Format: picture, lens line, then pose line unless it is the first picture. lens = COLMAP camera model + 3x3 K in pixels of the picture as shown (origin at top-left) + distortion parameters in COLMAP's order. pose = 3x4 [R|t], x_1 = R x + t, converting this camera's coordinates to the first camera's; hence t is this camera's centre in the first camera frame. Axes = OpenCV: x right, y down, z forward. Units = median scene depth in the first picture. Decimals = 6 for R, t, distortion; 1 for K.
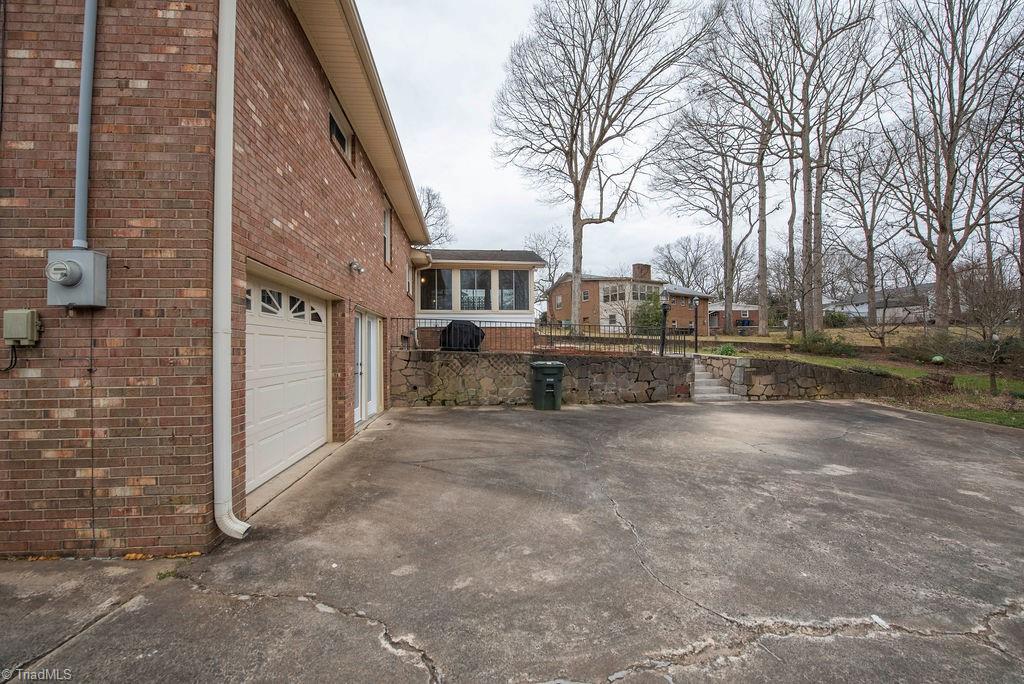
lens RADIAL K [[408.4, 0, 513.2], [0, 408.4, 339.7], [0, 0, 1]] dist [-0.020562, -0.000879]
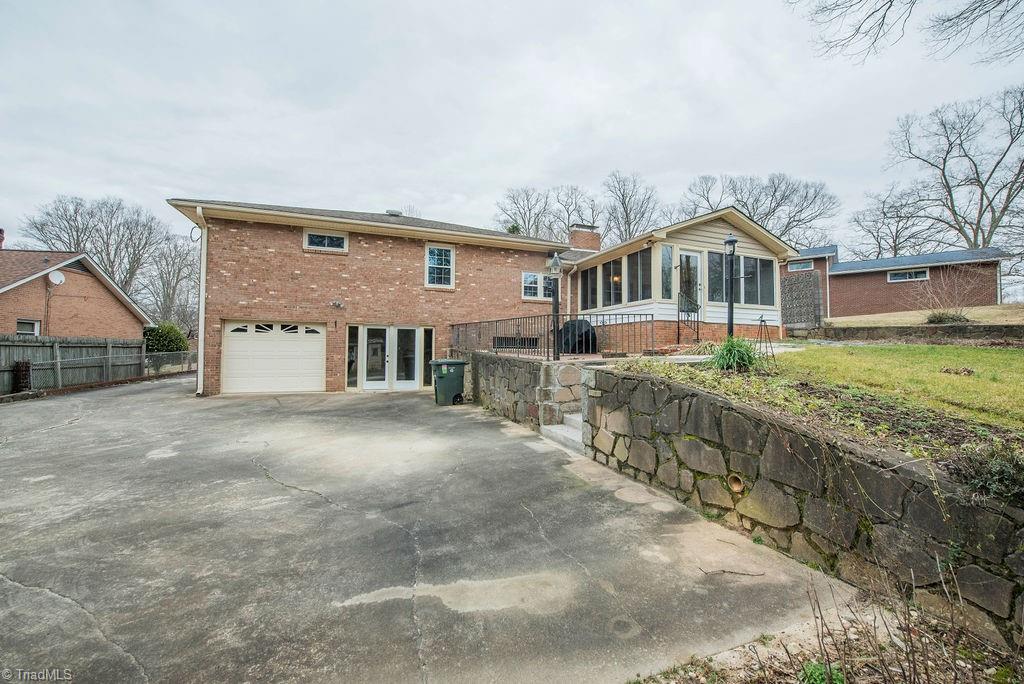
lens RADIAL K [[408.4, 0, 513.2], [0, 408.4, 339.7], [0, 0, 1]] dist [-0.020562, -0.000879]
pose [[0.248174, -0.017342, -0.968560, 1.011645], [0.013390, 0.999806, -0.014470, 0.018699], [0.968623, -0.009378, 0.248358, 0.794397]]
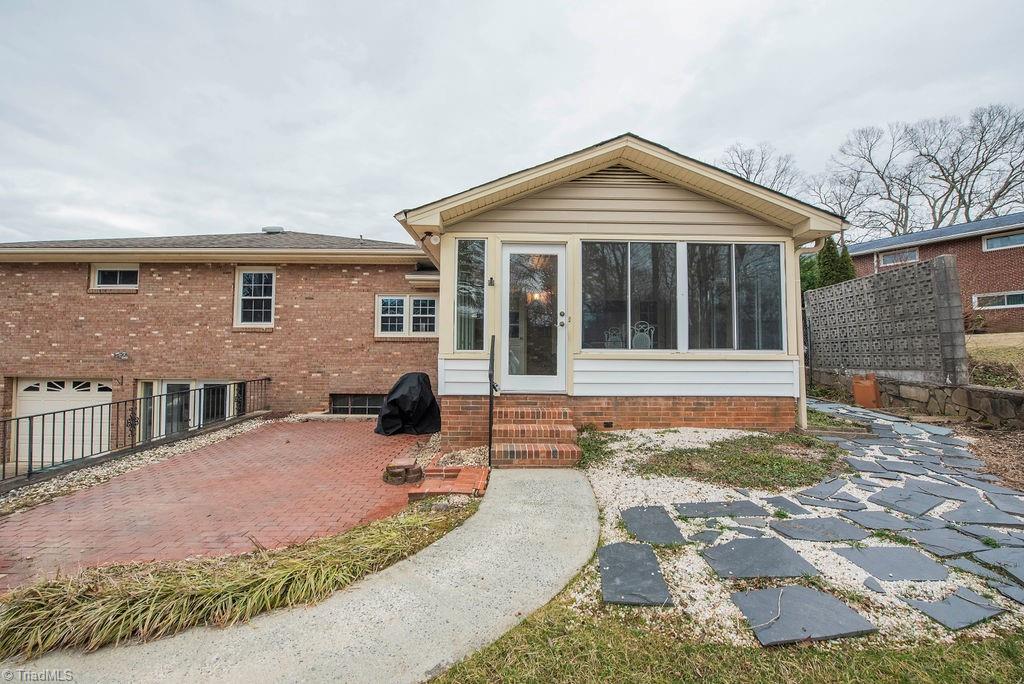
lens RADIAL K [[408.4, 0, 513.2], [0, 408.4, 339.7], [0, 0, 1]] dist [-0.020562, -0.000879]
pose [[-0.094640, -0.031836, -0.995002, 0.583736], [0.021227, 0.999197, -0.033989, -0.092693], [0.995285, -0.024338, -0.093888, 1.562500]]
